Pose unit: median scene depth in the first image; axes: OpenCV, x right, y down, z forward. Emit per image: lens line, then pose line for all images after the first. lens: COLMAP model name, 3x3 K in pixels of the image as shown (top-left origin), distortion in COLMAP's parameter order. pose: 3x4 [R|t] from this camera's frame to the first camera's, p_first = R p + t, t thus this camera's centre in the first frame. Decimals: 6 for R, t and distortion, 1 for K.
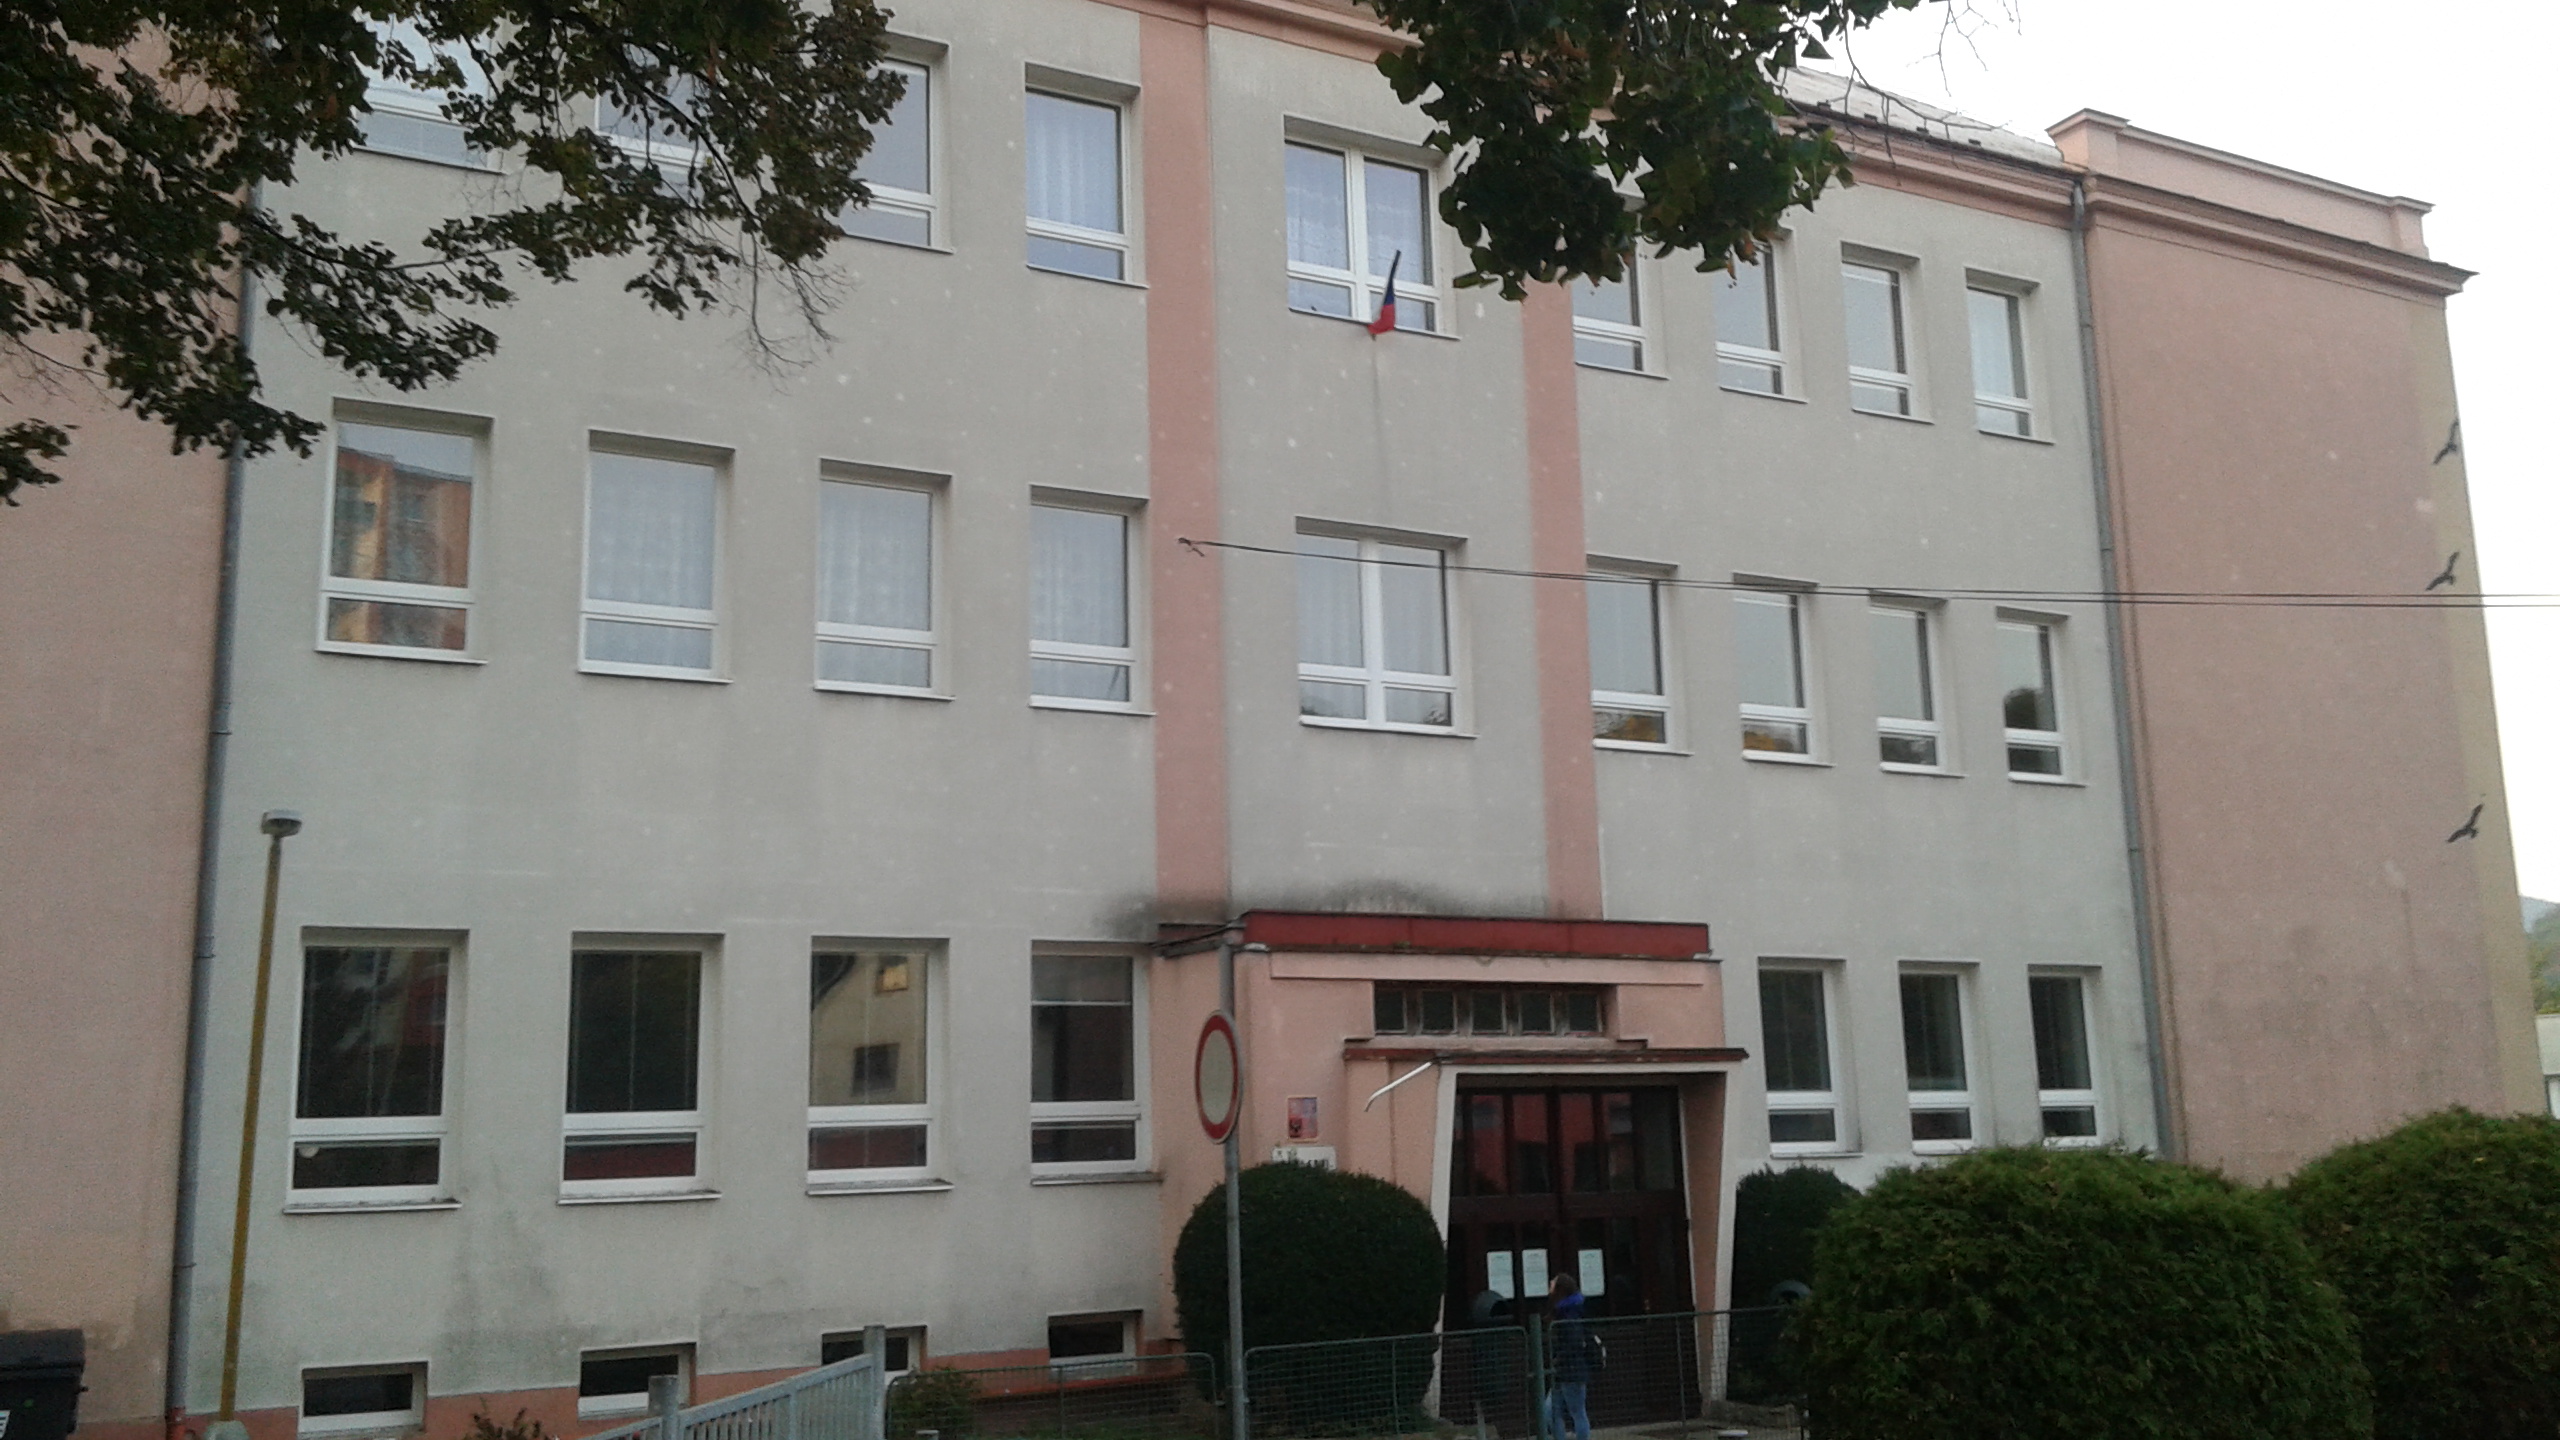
lens RADIAL K [[2507.5, 0, 1280.0], [0, 2507.5, 720.0], [0, 0, 1]] dist [0.179495, -0.382618]
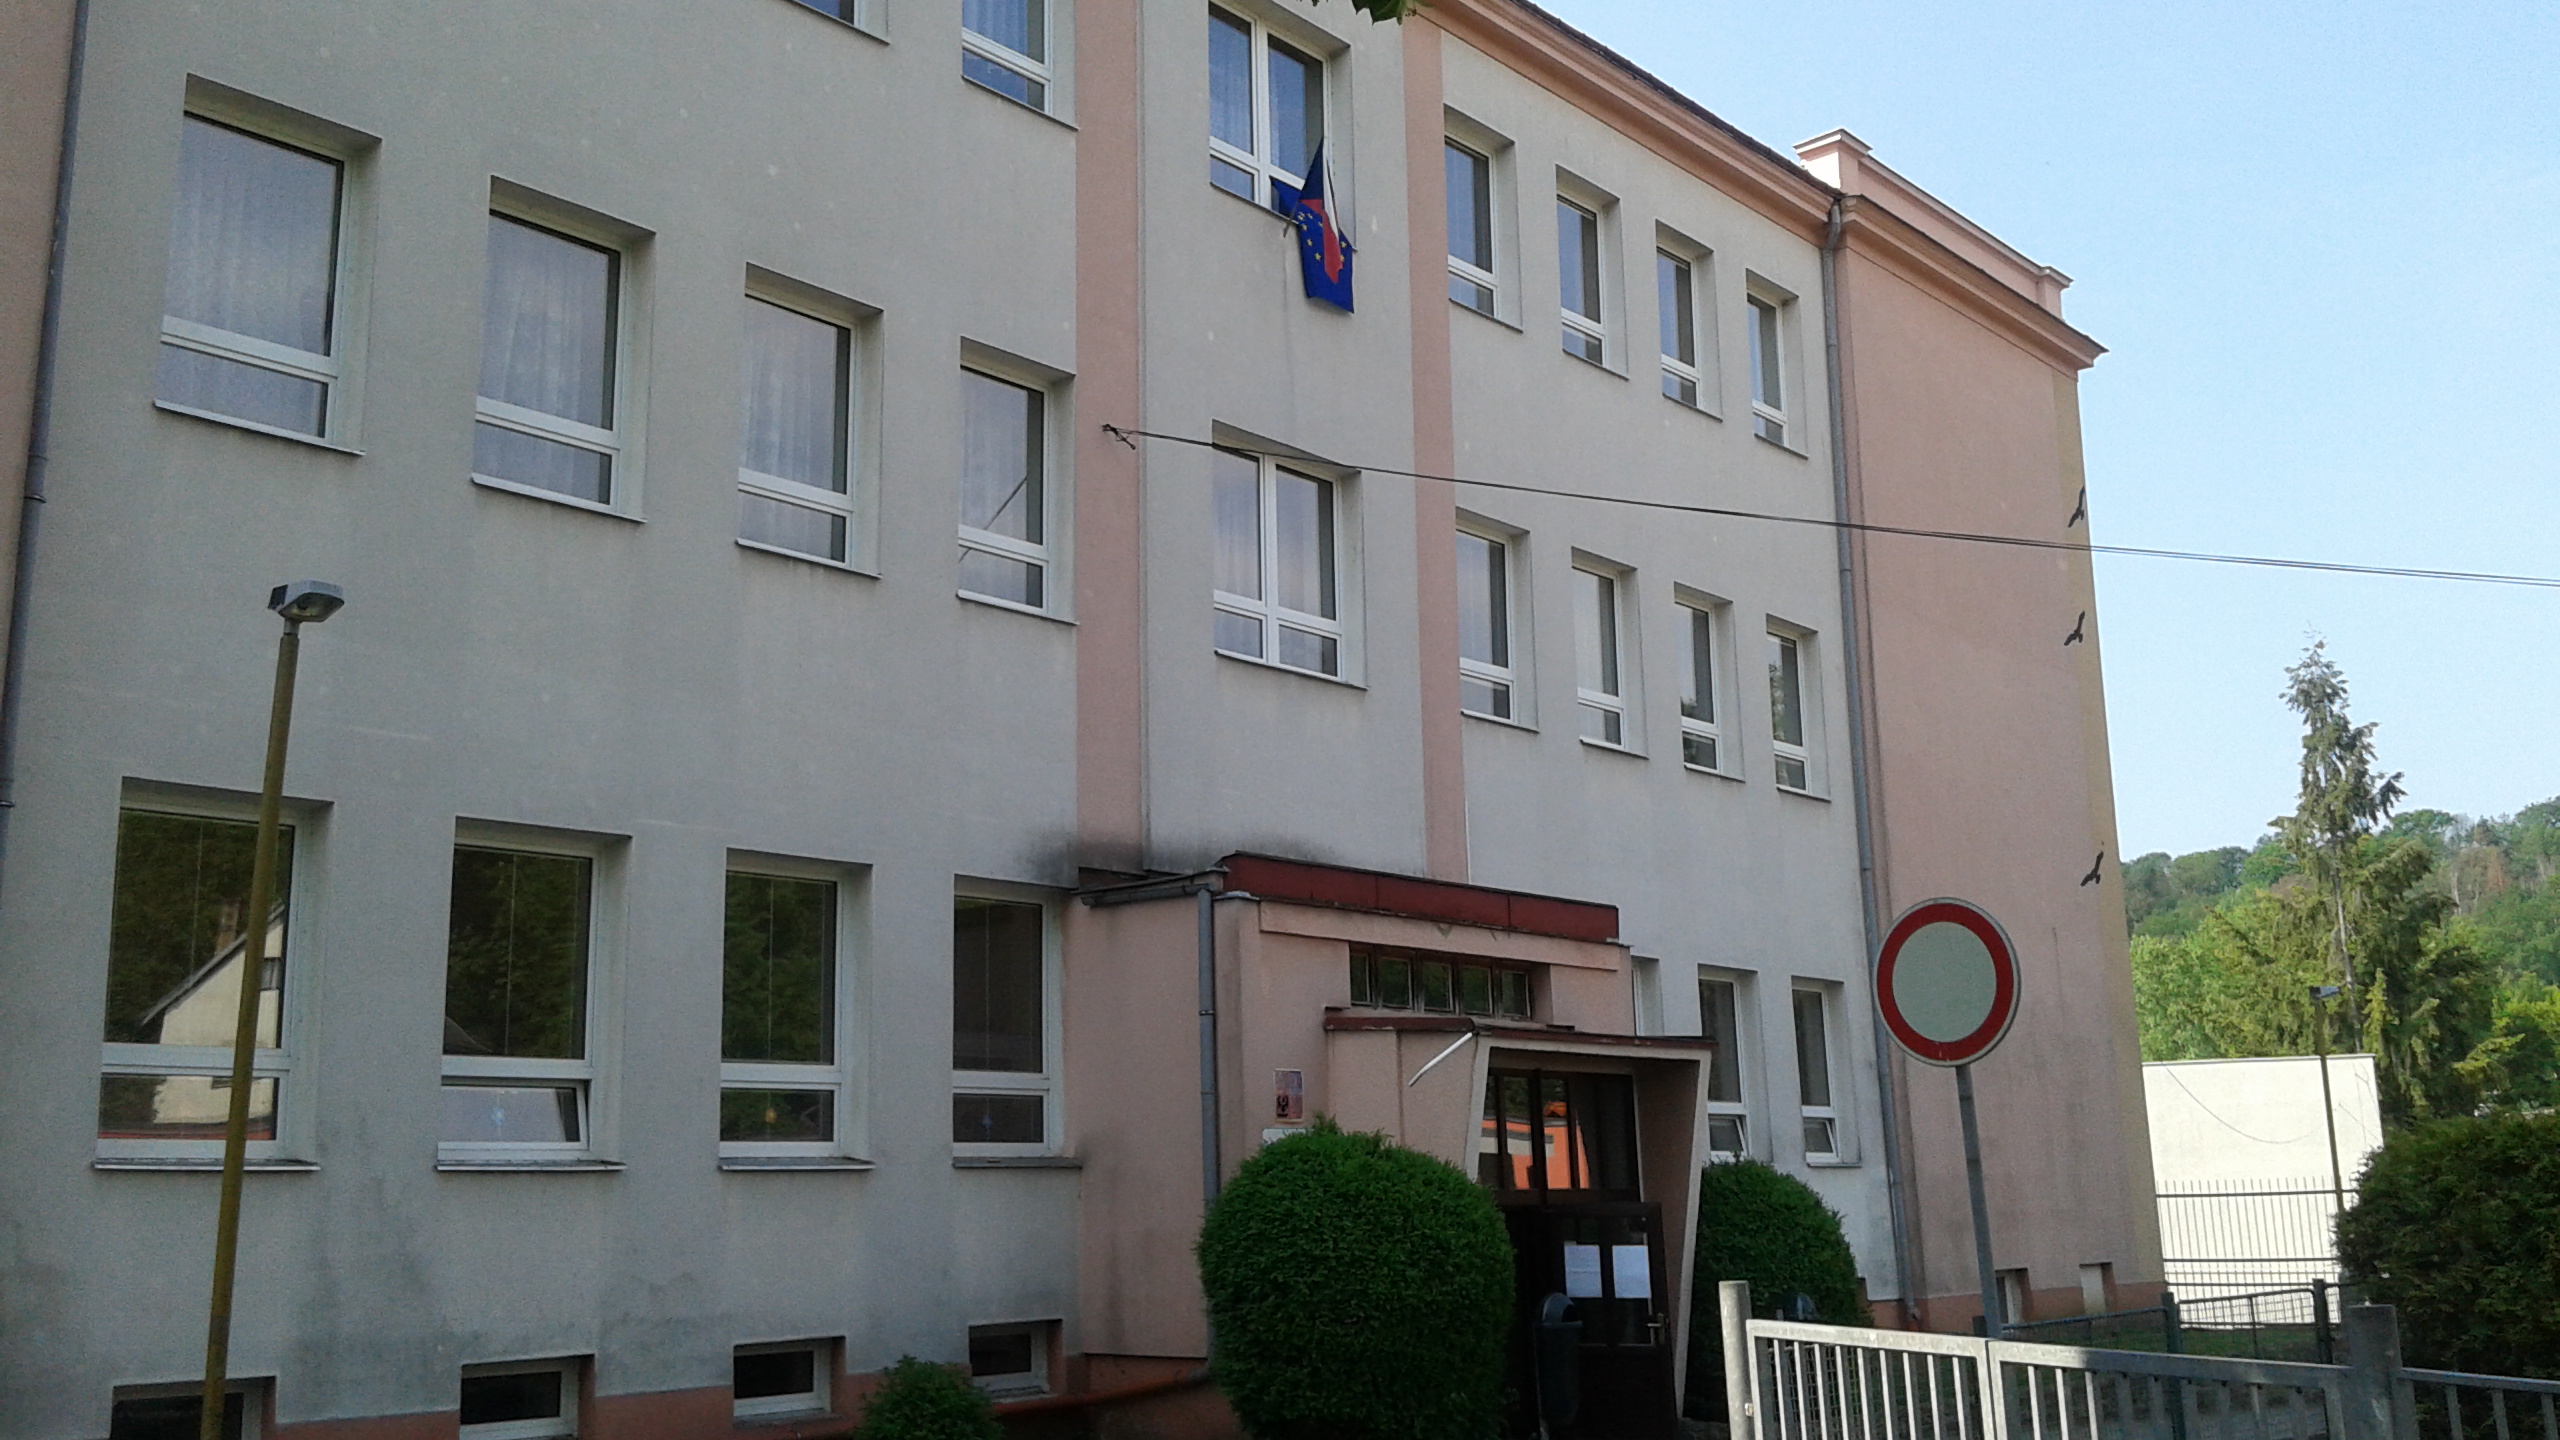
lens RADIAL K [[2507.5, 0, 1280.0], [0, 2507.5, 720.0], [0, 0, 1]] dist [0.179495, -0.382618]
pose [[0.945918, 0.077029, 0.315128, -0.260203], [-0.069147, 0.996952, -0.036133, 0.058411], [-0.316951, 0.012389, 0.948361, 0.174317]]
